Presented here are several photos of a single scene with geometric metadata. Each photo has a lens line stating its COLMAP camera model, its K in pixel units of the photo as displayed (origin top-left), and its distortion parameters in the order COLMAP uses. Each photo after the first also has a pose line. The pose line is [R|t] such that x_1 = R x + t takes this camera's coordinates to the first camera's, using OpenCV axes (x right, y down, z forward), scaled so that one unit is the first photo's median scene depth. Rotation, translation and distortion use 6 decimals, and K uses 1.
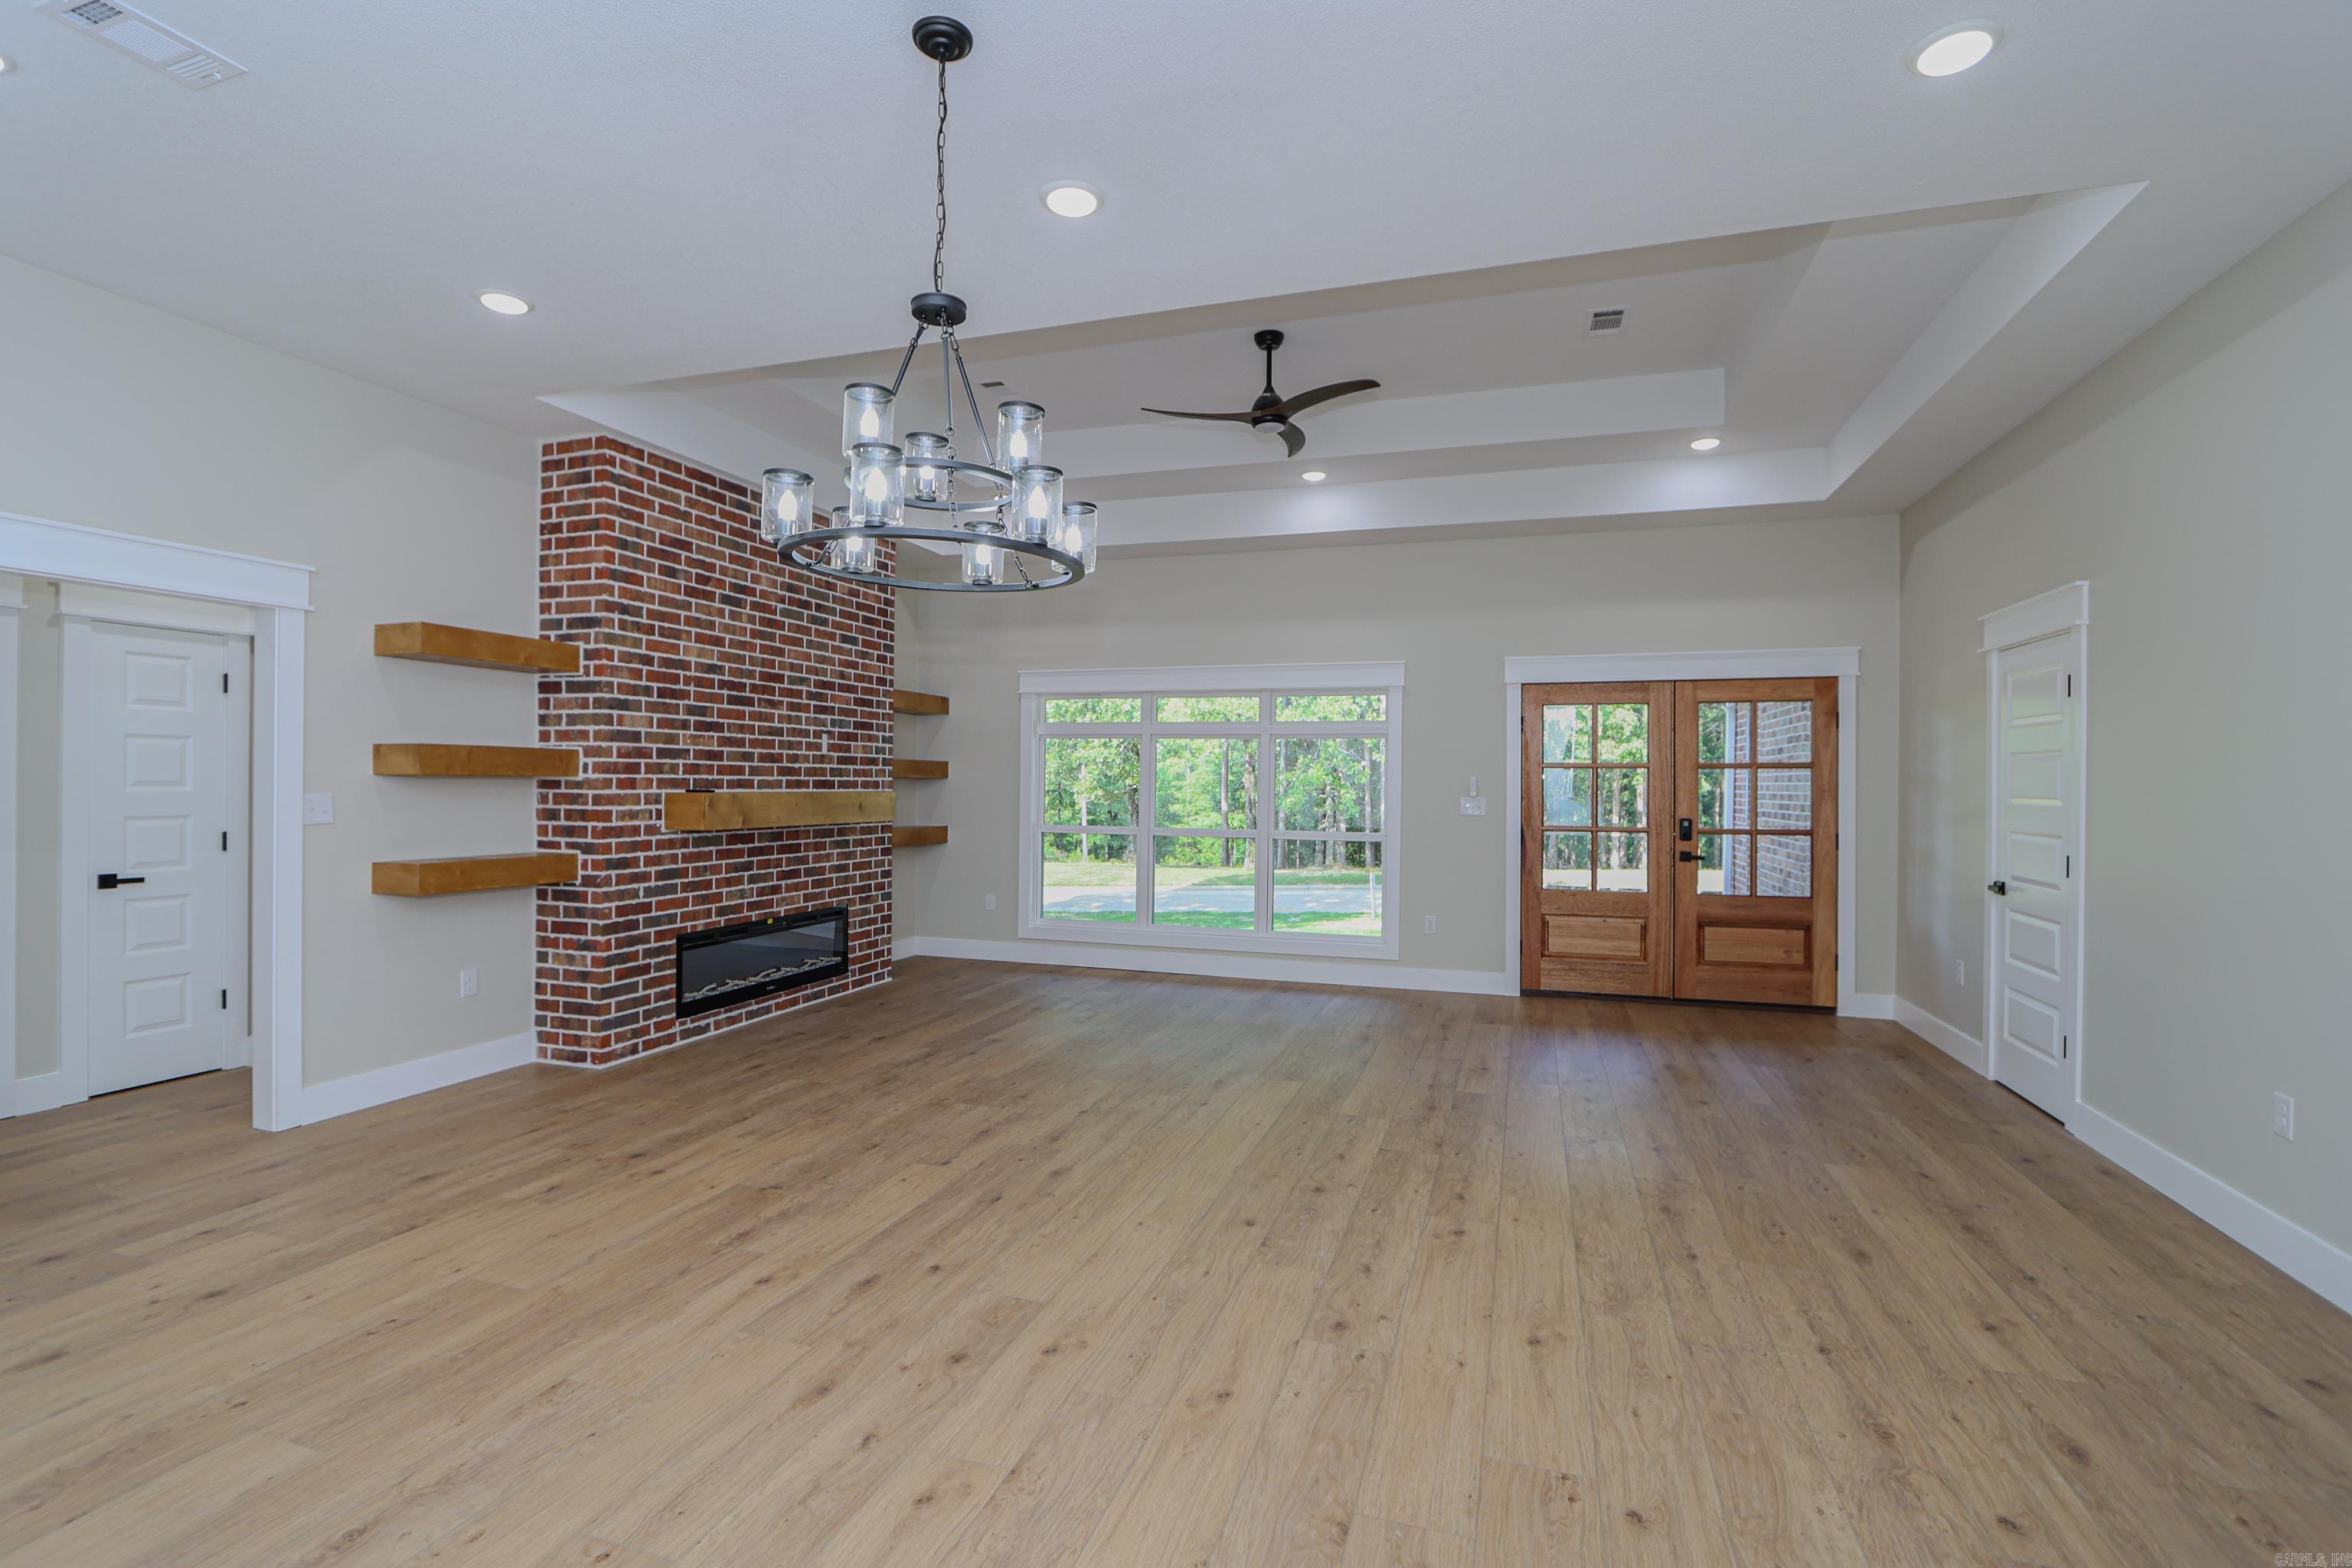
lens RADIAL K [[1069.3, 0, 1178.3], [0, 1069.3, 785.1], [0, 0, 1]] dist [-0.012690, 0.000325]
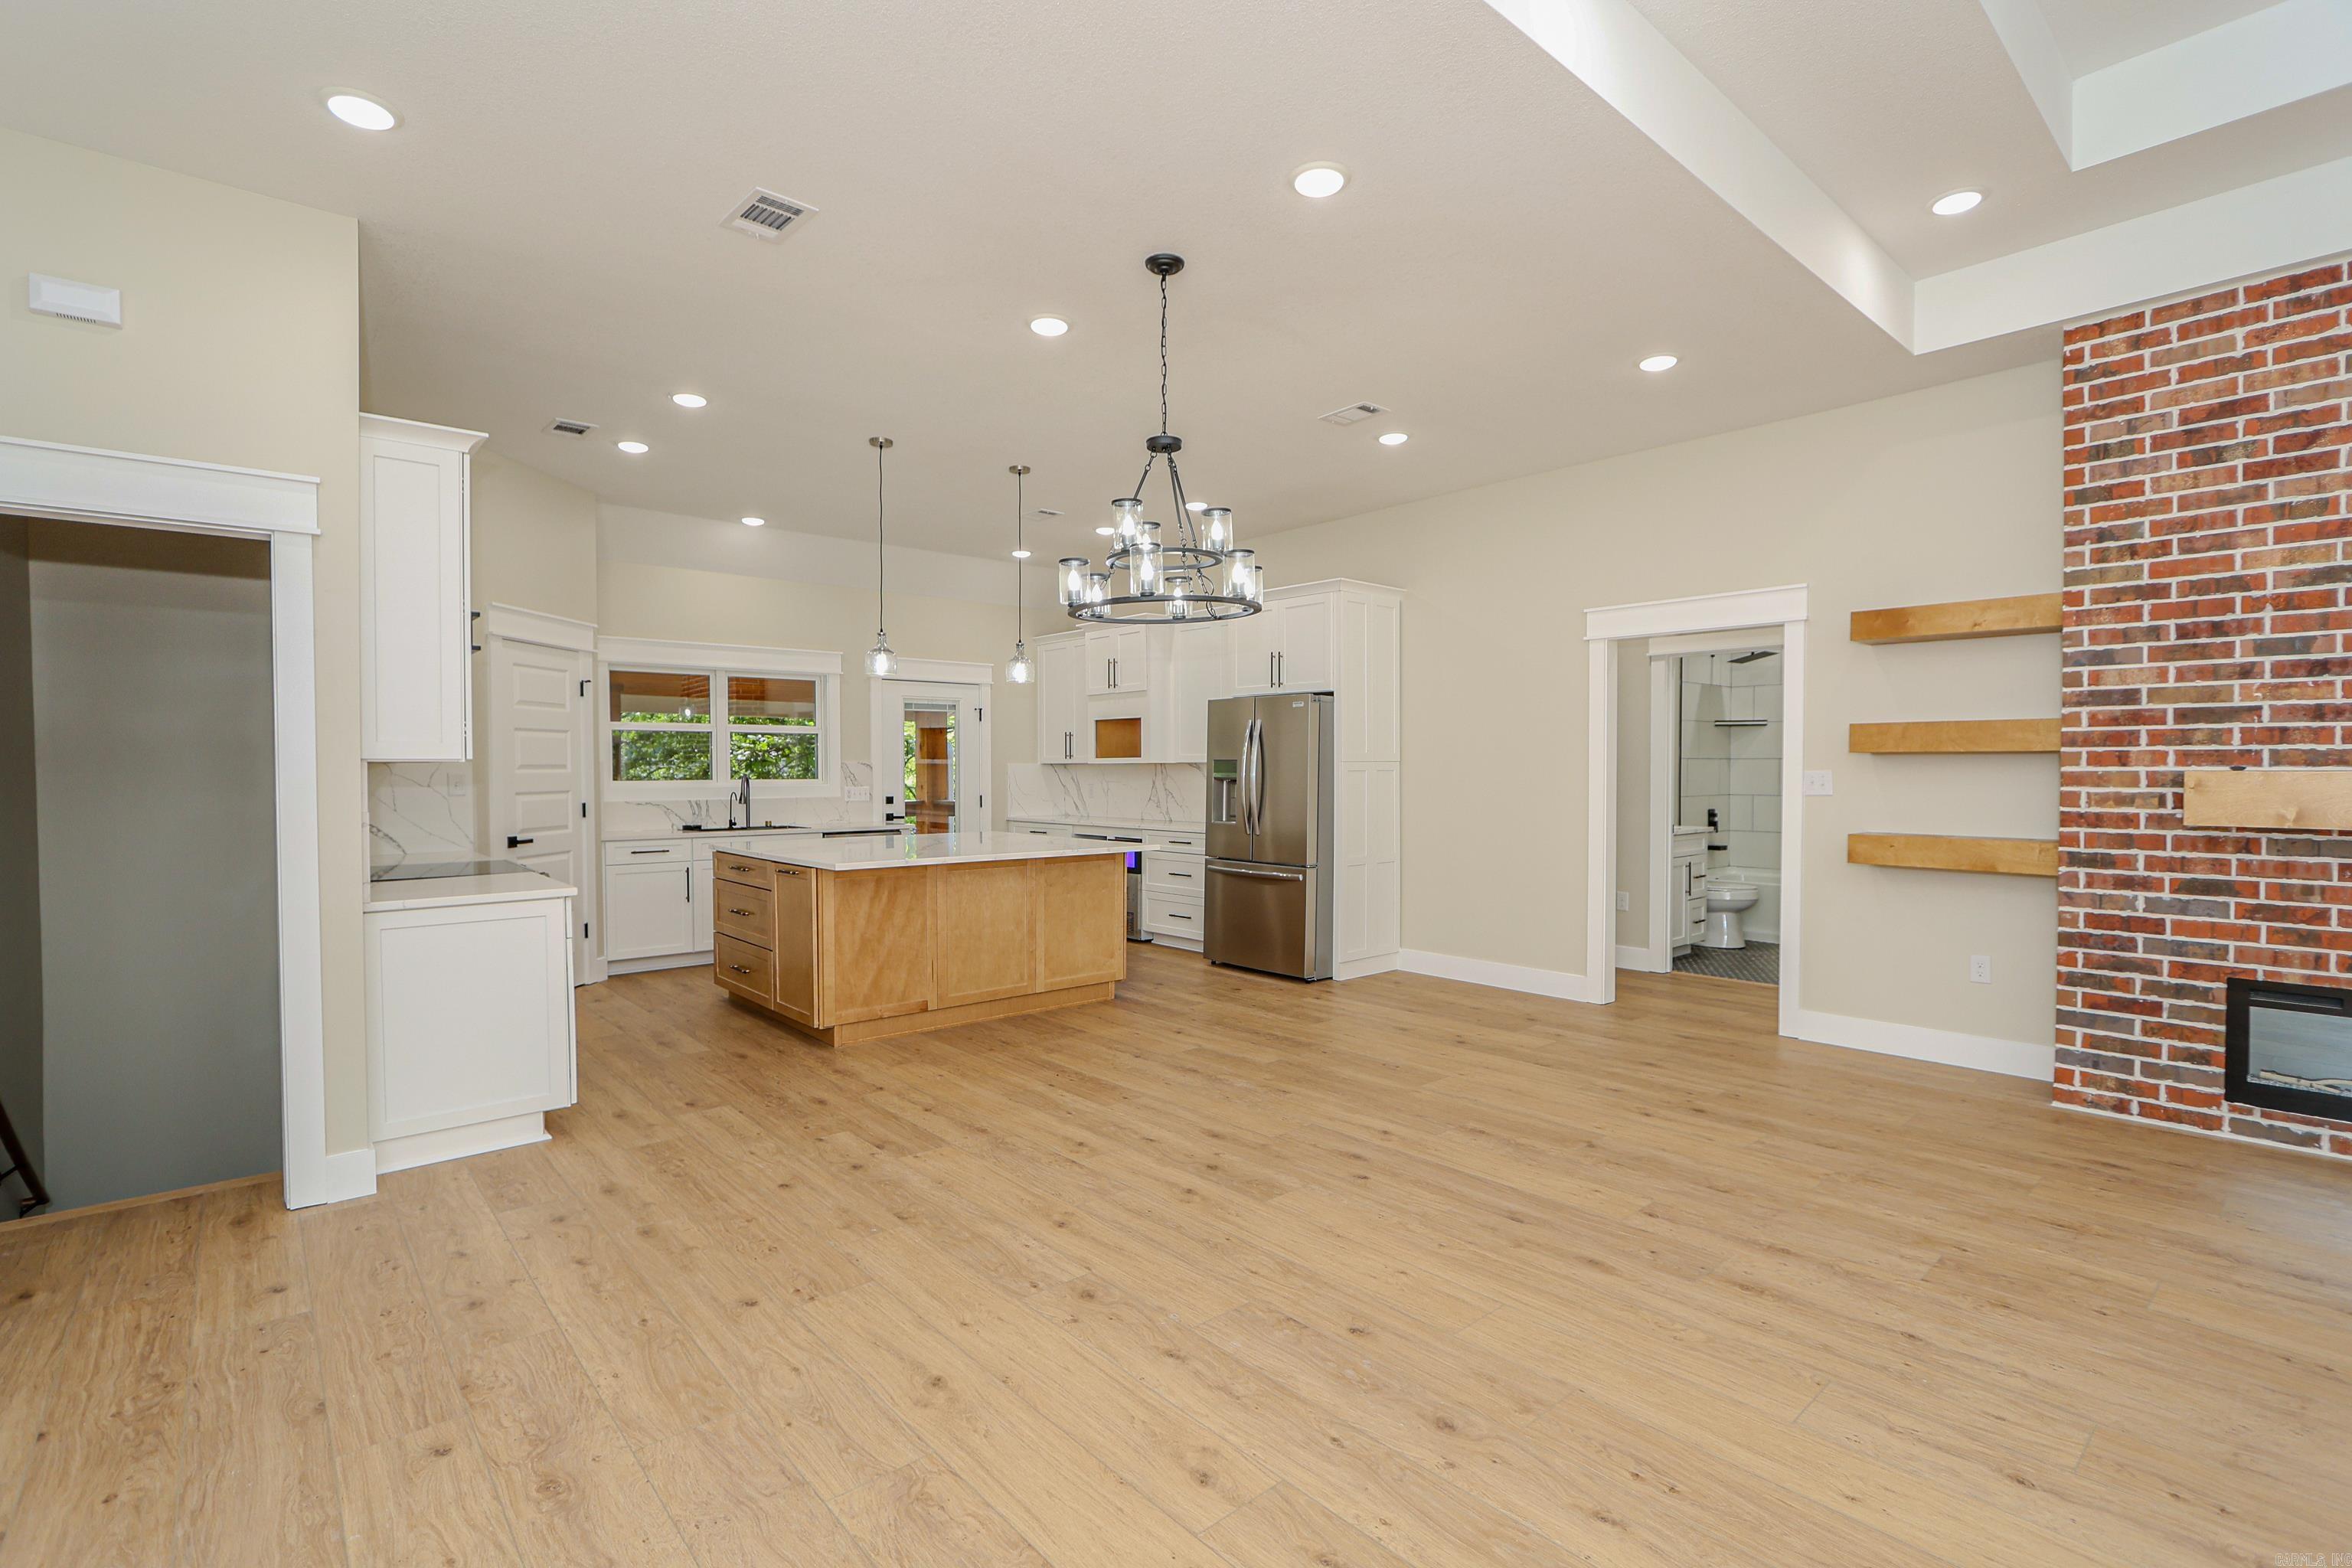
lens RADIAL K [[1079.9, 0, 1171.6], [0, 1079.9, 789.0], [0, 0, 1]] dist [-0.016073, 0.001634]
pose [[-0.510534, 0.009744, -0.859802, 0.495453], [-0.004669, 0.999890, 0.014104, 0.012762], [0.859845, 0.011215, -0.510432, 0.807366]]
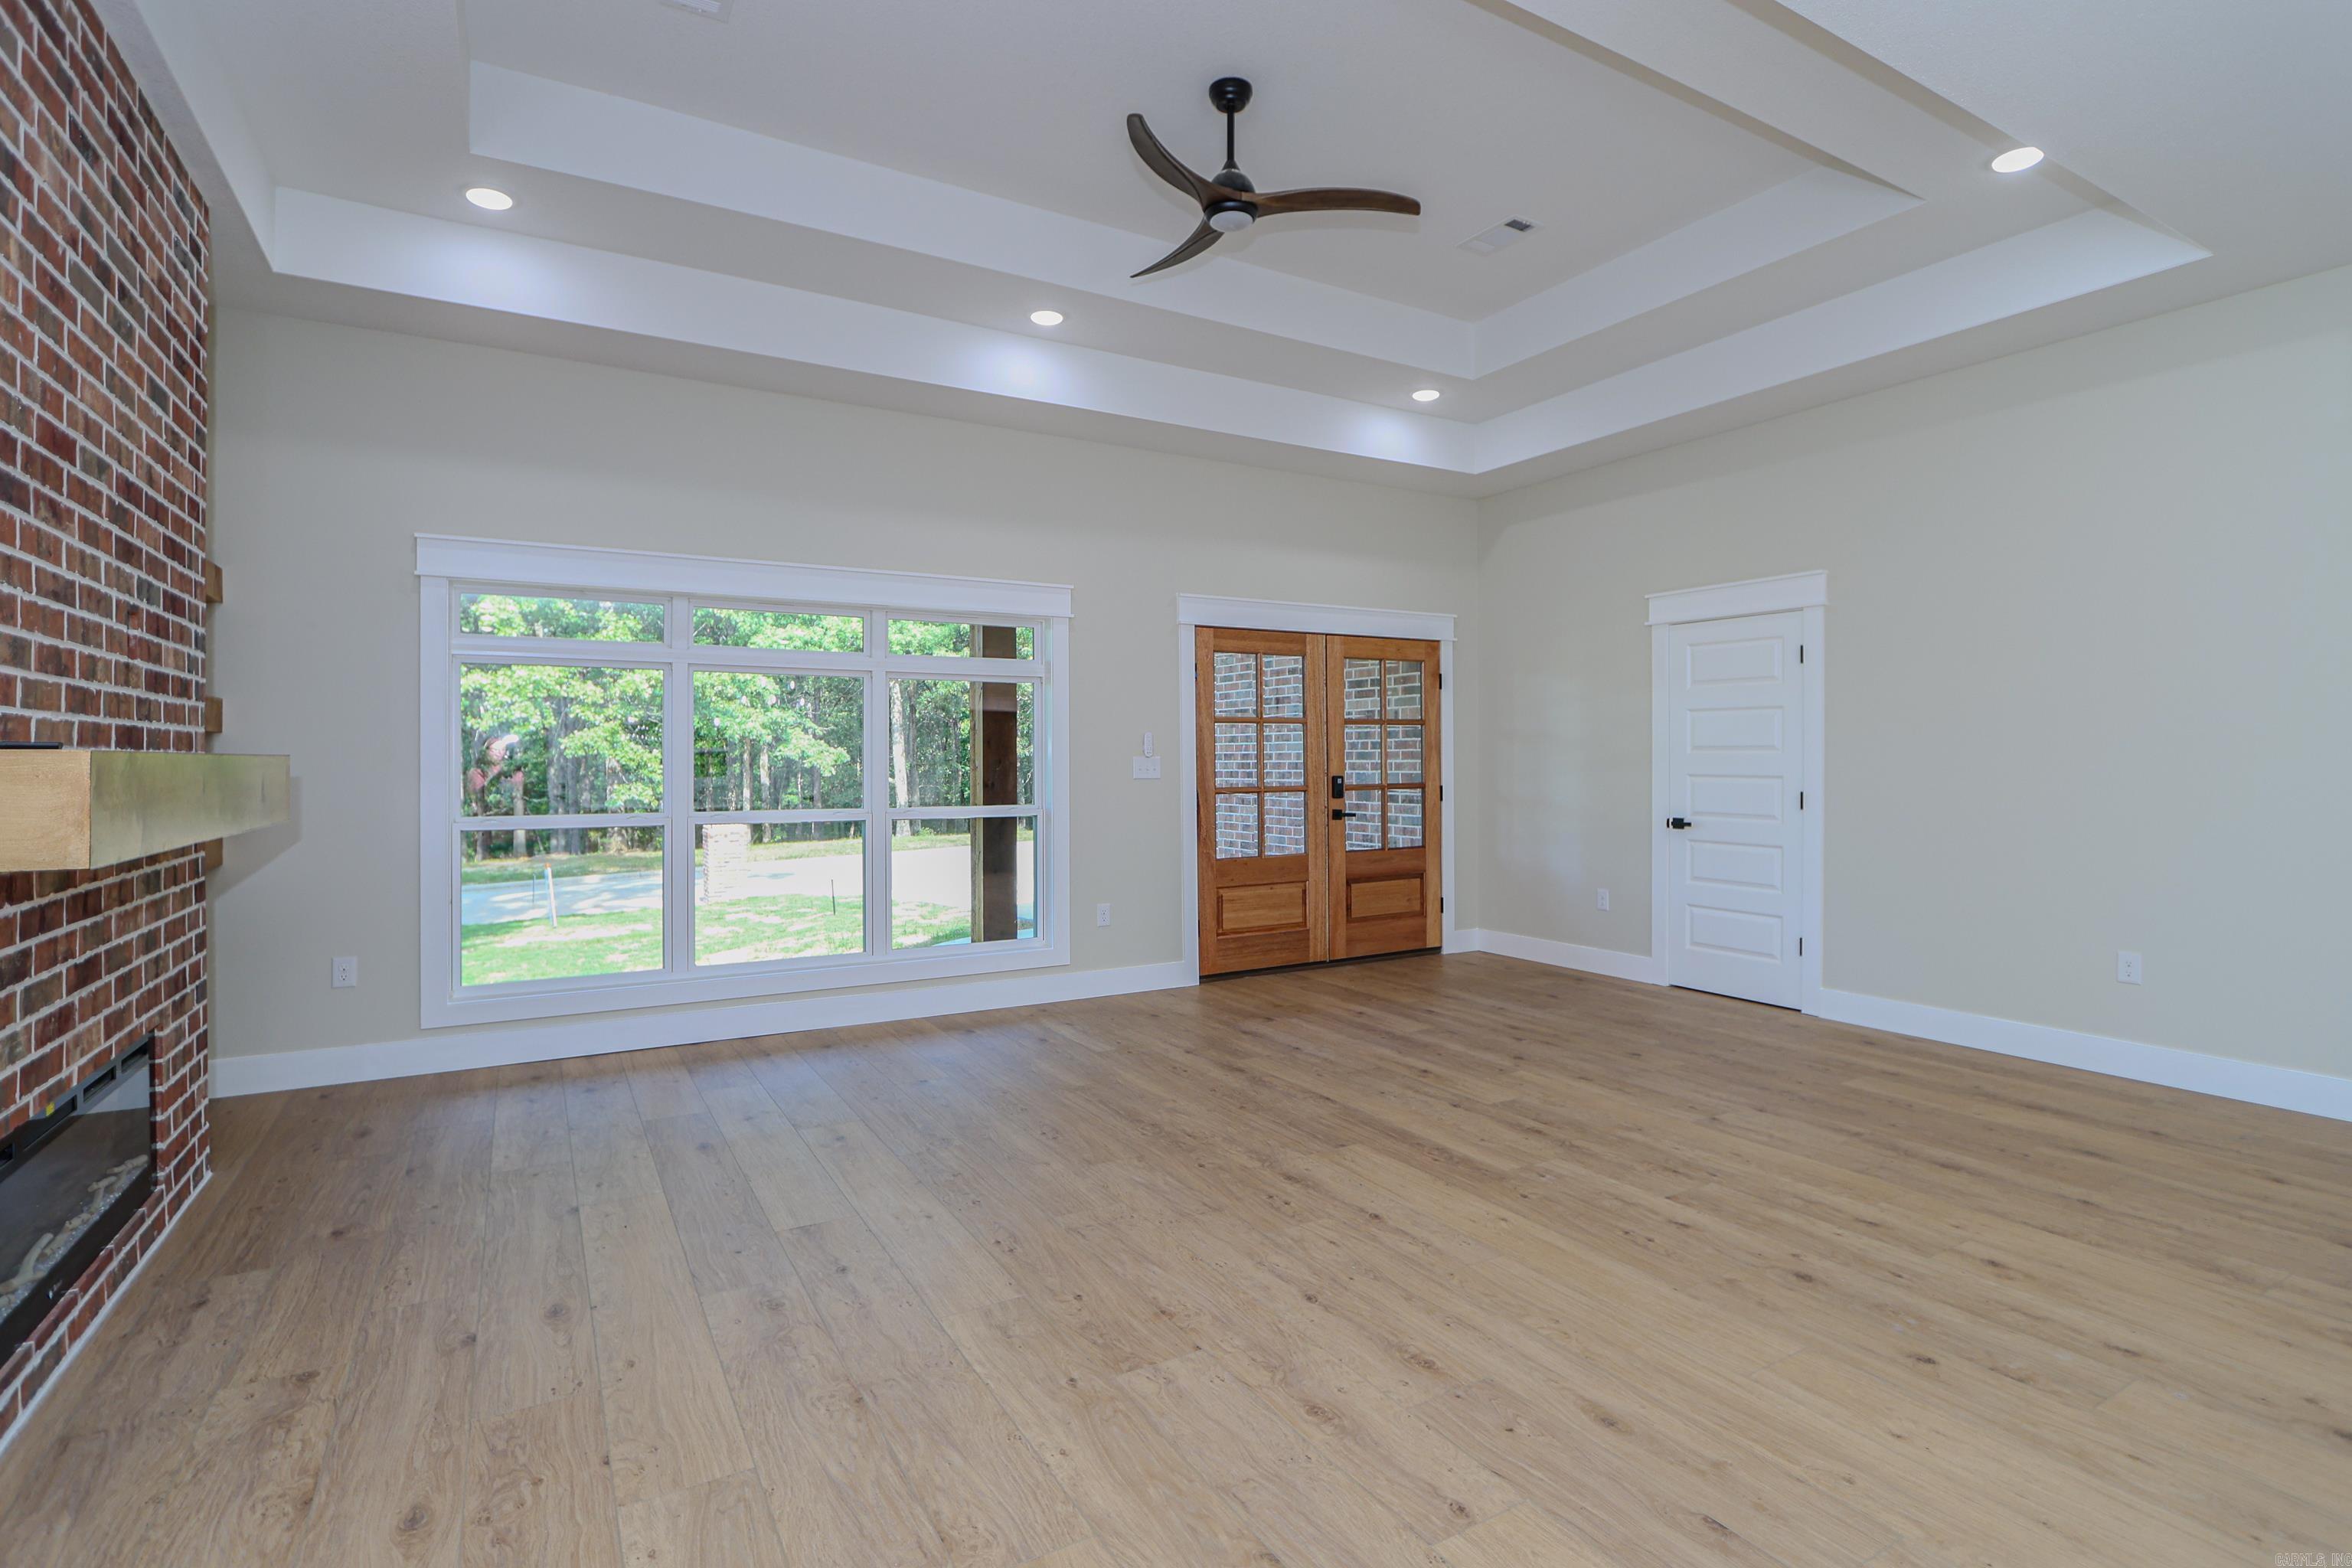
lens RADIAL K [[1108.7, 0, 1169.9], [0, 1108.7, 728.9], [0, 0, 1]] dist [-0.009944, -0.000723]
pose [[0.670248, 0.010617, 0.742061, -0.487326], [0.010864, 0.999650, -0.024115, 0.017062], [-0.742058, 0.024225, 0.669898, 0.559735]]
